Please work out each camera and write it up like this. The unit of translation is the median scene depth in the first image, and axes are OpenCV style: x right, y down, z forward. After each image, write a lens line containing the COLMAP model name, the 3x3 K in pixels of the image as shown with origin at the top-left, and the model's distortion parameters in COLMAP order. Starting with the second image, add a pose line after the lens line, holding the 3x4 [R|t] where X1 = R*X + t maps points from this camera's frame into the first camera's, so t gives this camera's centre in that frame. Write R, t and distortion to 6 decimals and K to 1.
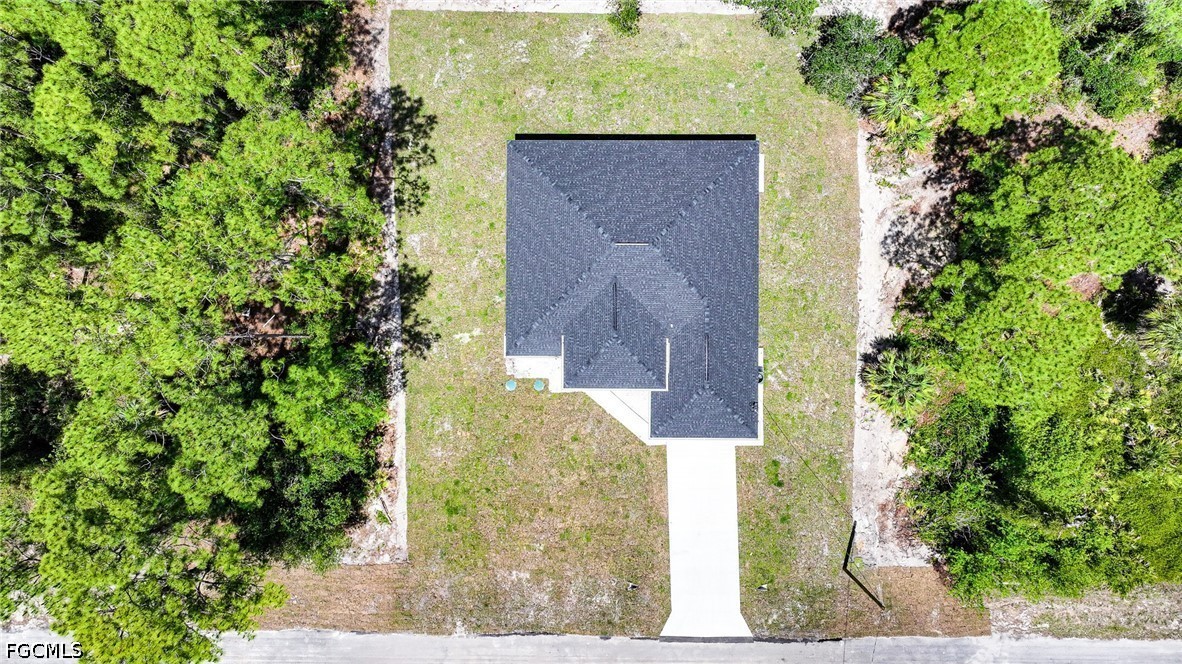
lens RADIAL K [[825.0, 0, 597.2], [0, 825.0, 333.0], [0, 0, 1]] dist [0.006388, -0.002296]
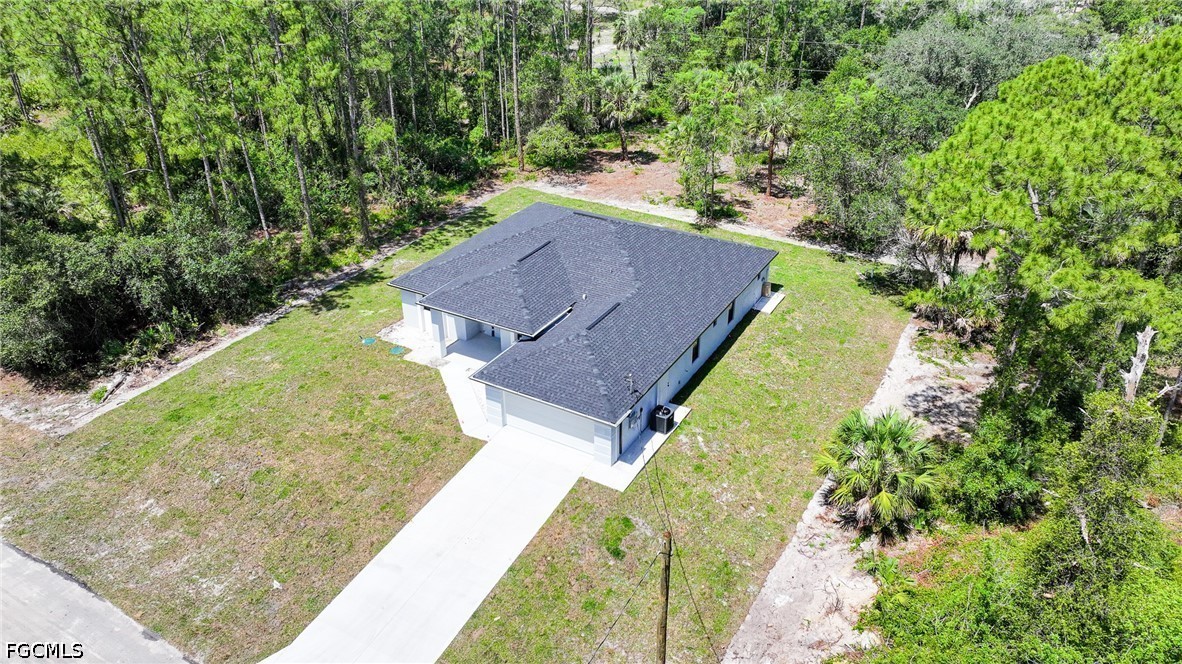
lens RADIAL K [[825.0, 0, 597.2], [0, 825.0, 333.0], [0, 0, 1]] dist [0.006388, -0.002296]
pose [[0.868825, 0.255621, -0.424029, 0.395122], [-0.495051, 0.434358, -0.752501, 0.523296], [-0.008175, 0.863707, 0.503927, 0.596064]]
